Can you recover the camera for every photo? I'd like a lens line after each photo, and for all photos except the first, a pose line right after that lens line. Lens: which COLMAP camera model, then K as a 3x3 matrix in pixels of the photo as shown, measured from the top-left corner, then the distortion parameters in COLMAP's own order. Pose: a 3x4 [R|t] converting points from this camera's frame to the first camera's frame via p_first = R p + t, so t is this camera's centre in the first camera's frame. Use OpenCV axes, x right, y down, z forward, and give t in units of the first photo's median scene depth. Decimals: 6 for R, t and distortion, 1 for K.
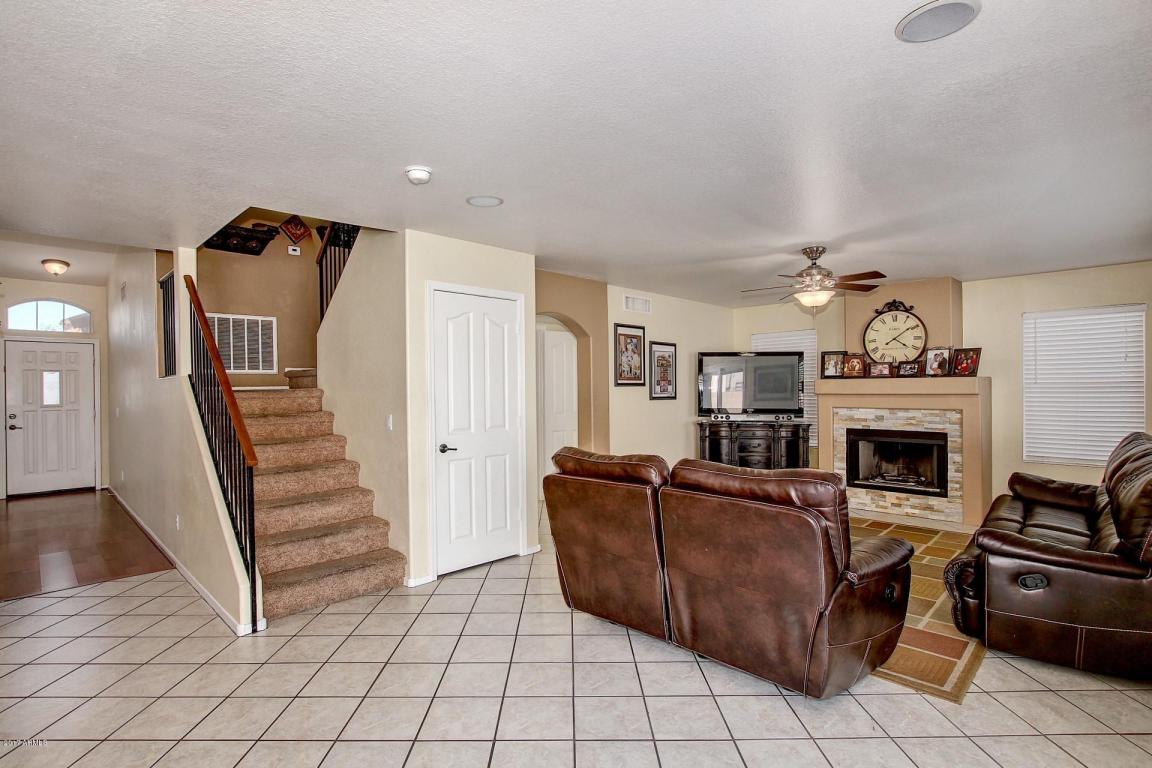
lens RADIAL K [[557.4, 0, 569.5], [0, 557.4, 388.7], [0, 0, 1]] dist [-0.019349, 0.000092]
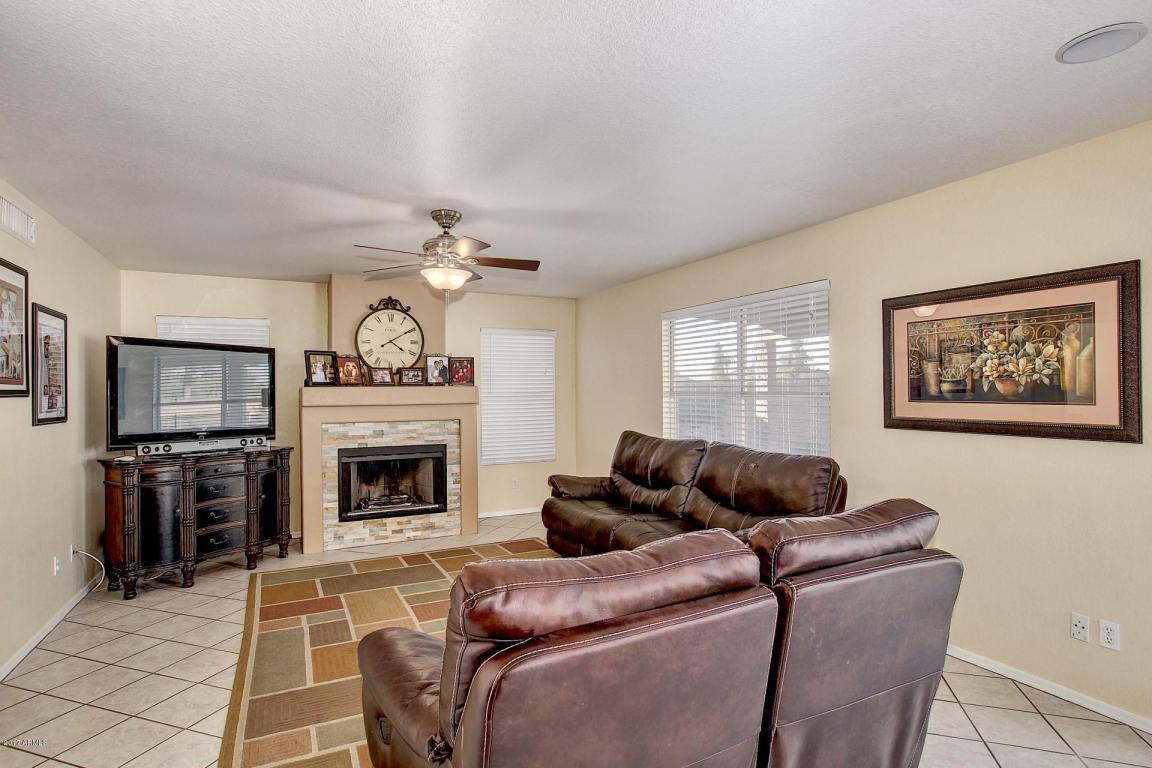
lens RADIAL K [[575.4, 0, 572.7], [0, 575.4, 389.1], [0, 0, 1]] dist [-0.029852, 0.000371]
pose [[0.317234, 0.008107, 0.948313, -0.183739], [0.007175, 0.999914, -0.010949, -0.002918], [-0.948320, 0.010277, 0.317149, 0.452567]]
